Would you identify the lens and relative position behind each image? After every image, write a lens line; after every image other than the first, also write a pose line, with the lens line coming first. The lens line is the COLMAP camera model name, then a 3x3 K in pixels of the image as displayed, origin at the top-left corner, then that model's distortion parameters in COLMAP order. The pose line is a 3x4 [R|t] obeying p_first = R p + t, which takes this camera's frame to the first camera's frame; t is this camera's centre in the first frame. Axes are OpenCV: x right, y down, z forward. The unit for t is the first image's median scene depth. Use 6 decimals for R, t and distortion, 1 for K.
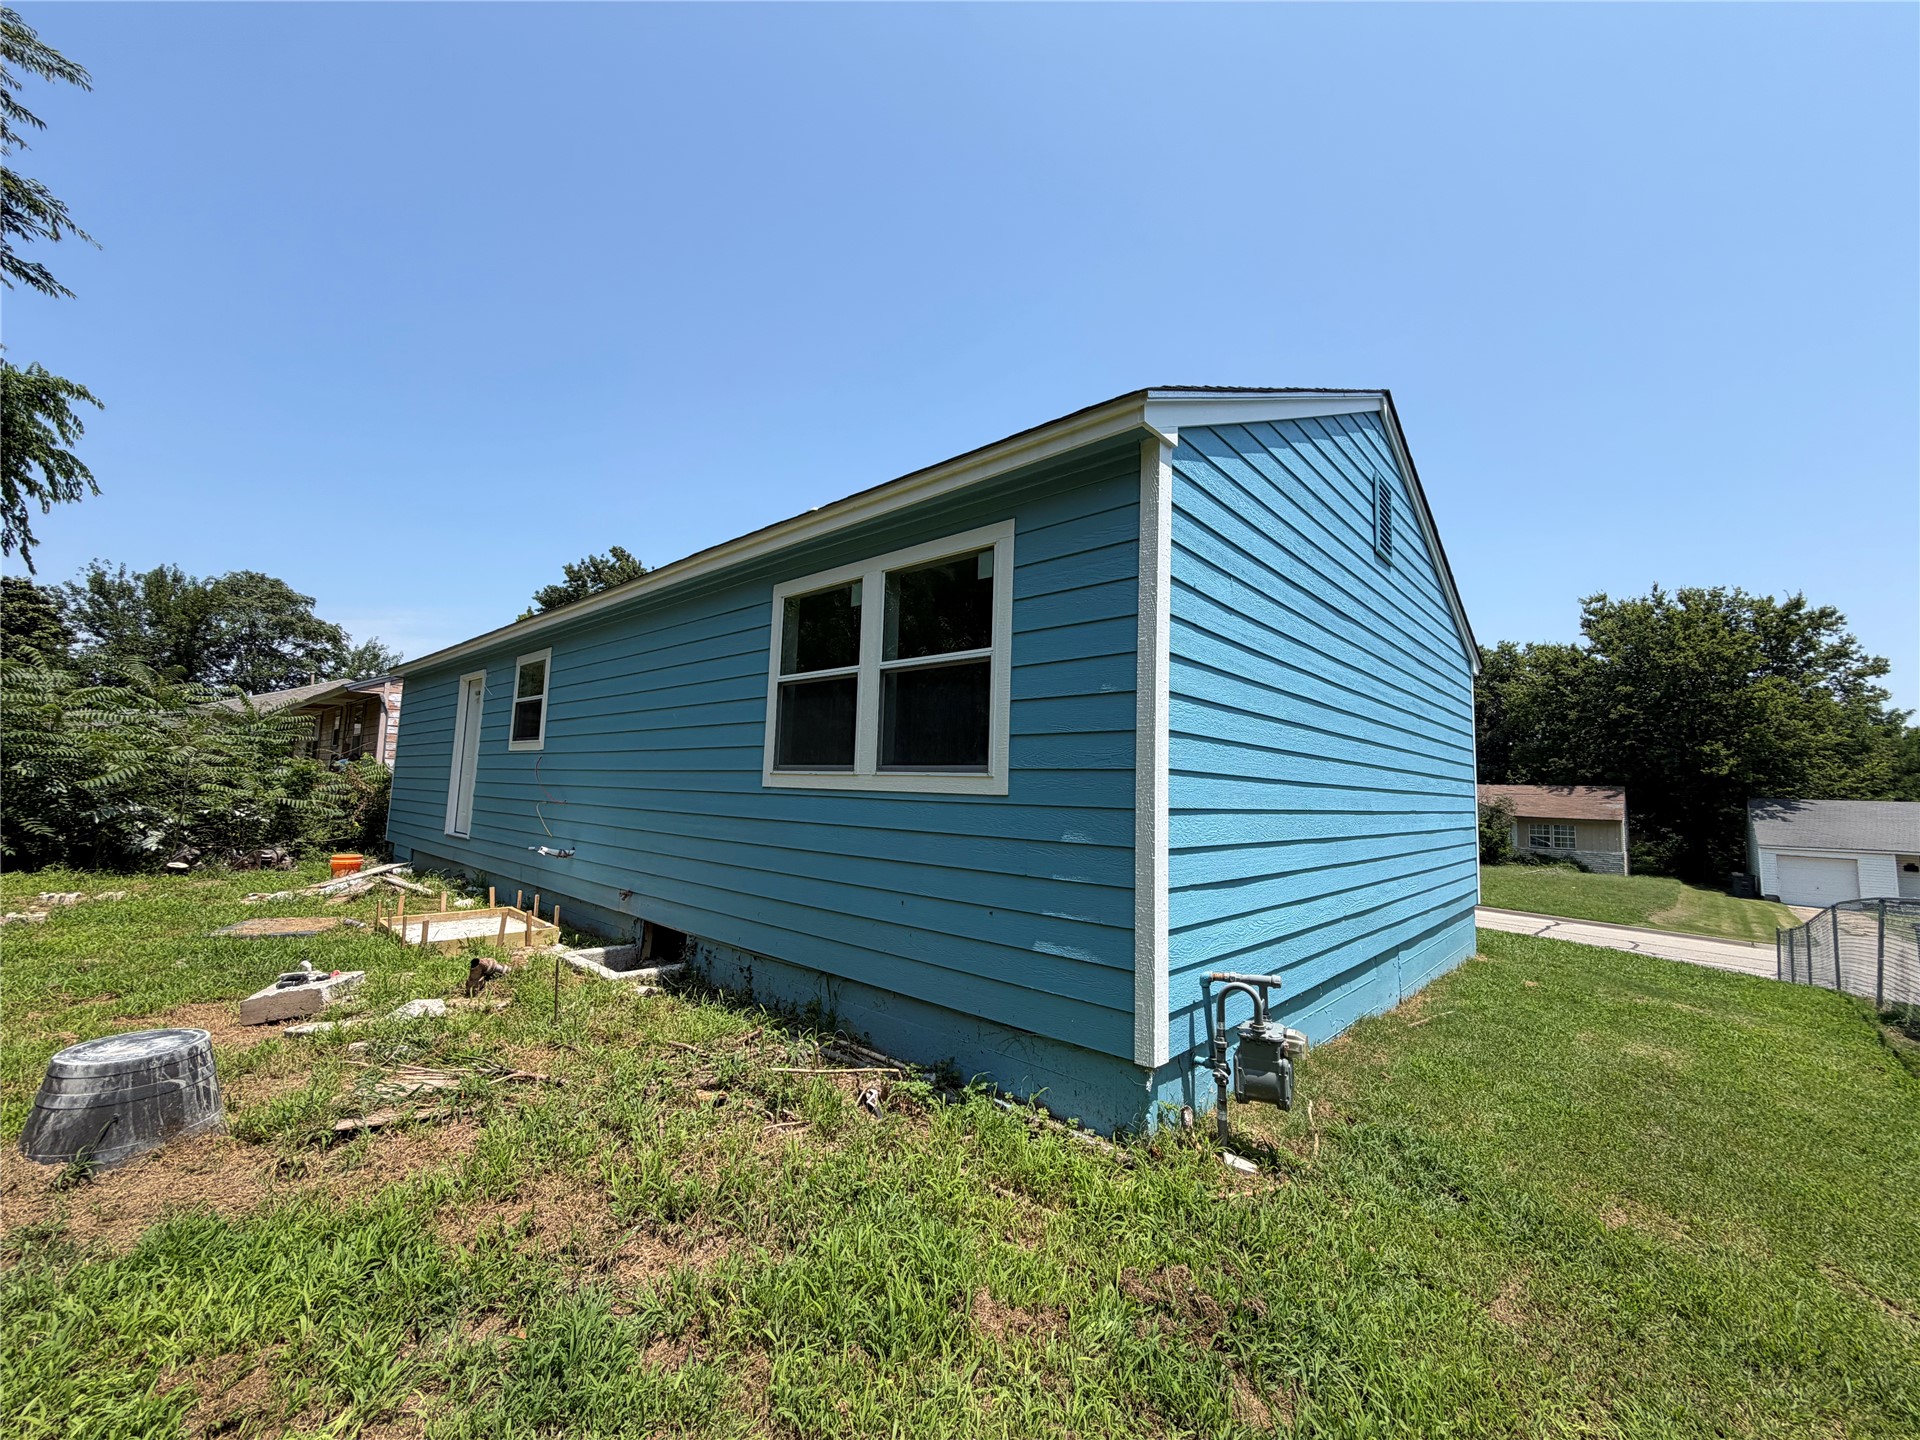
lens RADIAL K [[763.8, 0, 960.0], [0, 763.8, 722.6], [0, 0, 1]] dist [-0.000906, -0.000697]
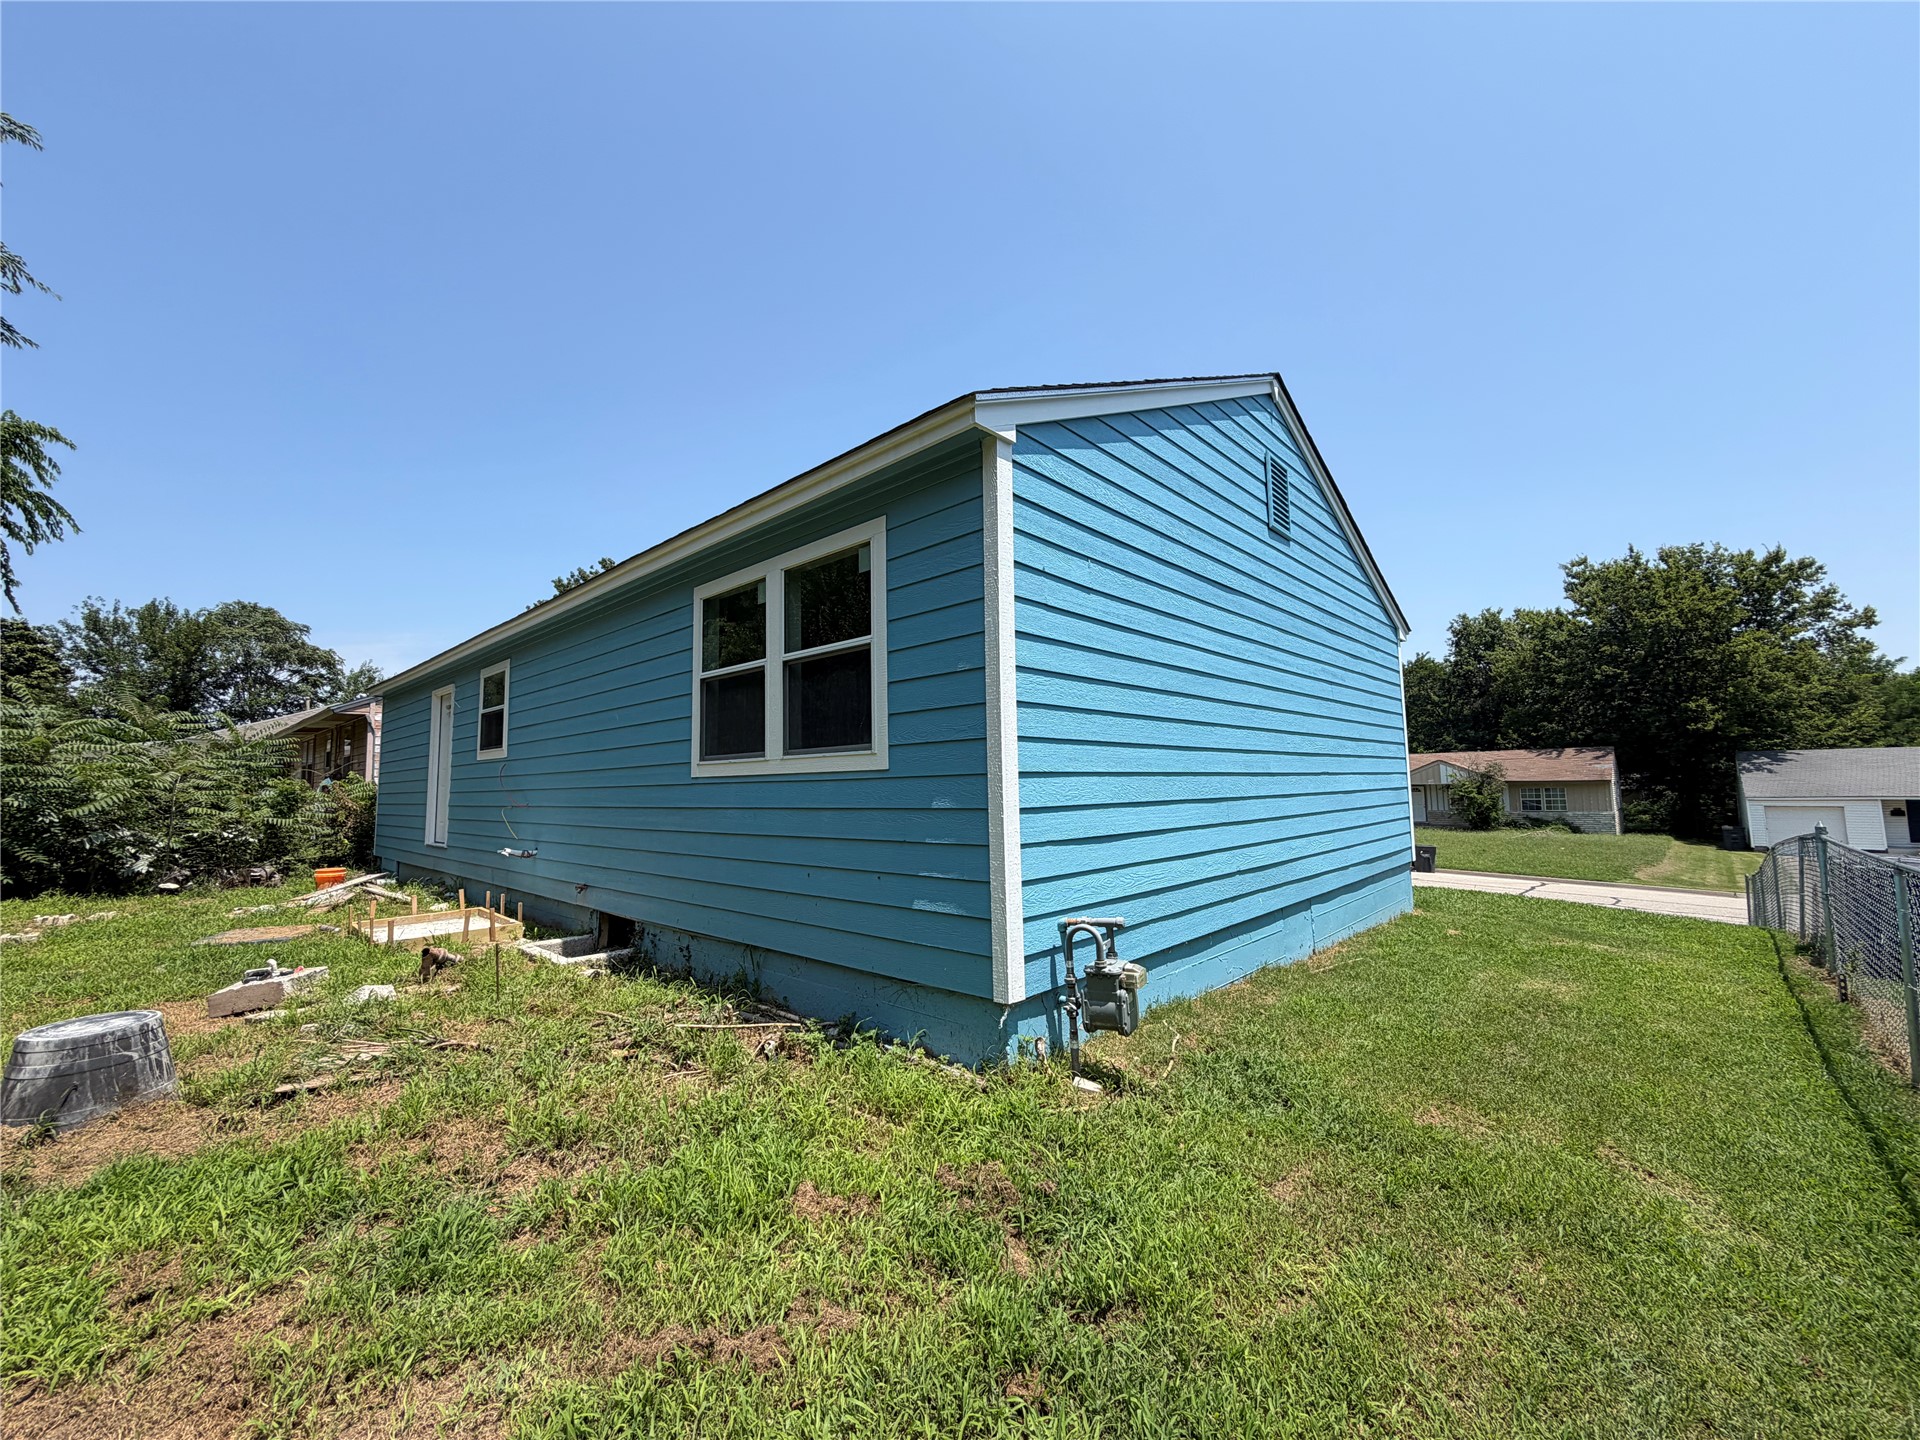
lens RADIAL K [[763.8, 0, 959.4], [0, 763.8, 720.9], [0, 0, 1]] dist [-0.000906, -0.000697]
pose [[0.998758, -0.049671, -0.003943, 0.123371], [0.049690, 0.998753, 0.004907, 0.018568], [0.003695, -0.005096, 0.999980, -0.065550]]
